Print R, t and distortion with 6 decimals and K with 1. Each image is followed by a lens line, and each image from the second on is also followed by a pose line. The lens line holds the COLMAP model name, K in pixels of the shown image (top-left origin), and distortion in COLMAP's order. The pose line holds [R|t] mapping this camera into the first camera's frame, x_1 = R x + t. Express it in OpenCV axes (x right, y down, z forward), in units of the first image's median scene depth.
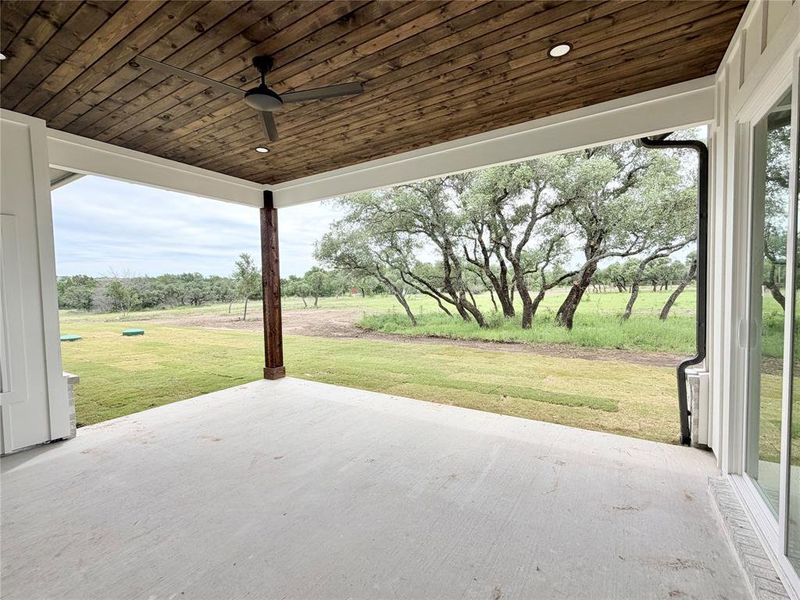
lens RADIAL K [[354.6, 0, 402.5], [0, 354.6, 301.6], [0, 0, 1]] dist [0.002095, -0.000147]
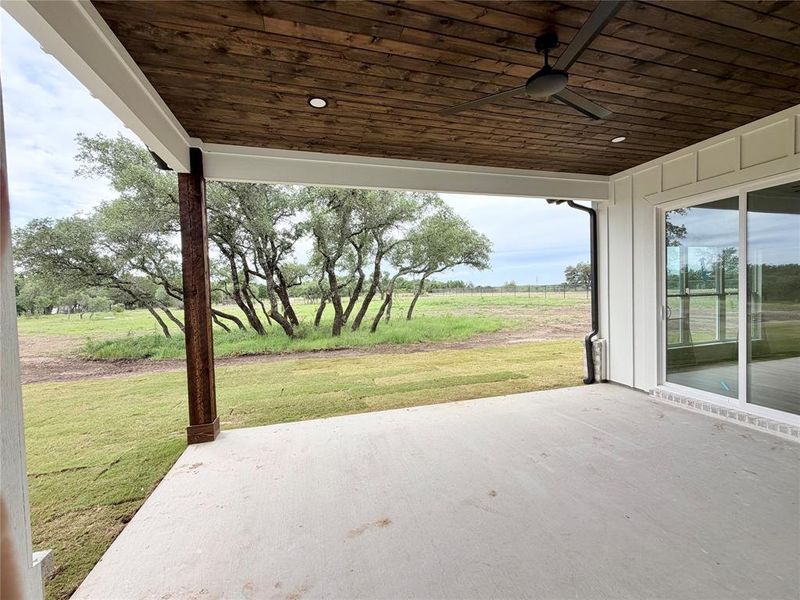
lens RADIAL K [[333.8, 0, 399.4], [0, 333.8, 301.8], [0, 0, 1]] dist [0.002176, 0.000099]
pose [[0.676899, -0.023597, 0.735698, -0.712701], [0.049653, 0.998673, -0.013653, -0.009580], [-0.734399, 0.045771, 0.677172, 0.401529]]
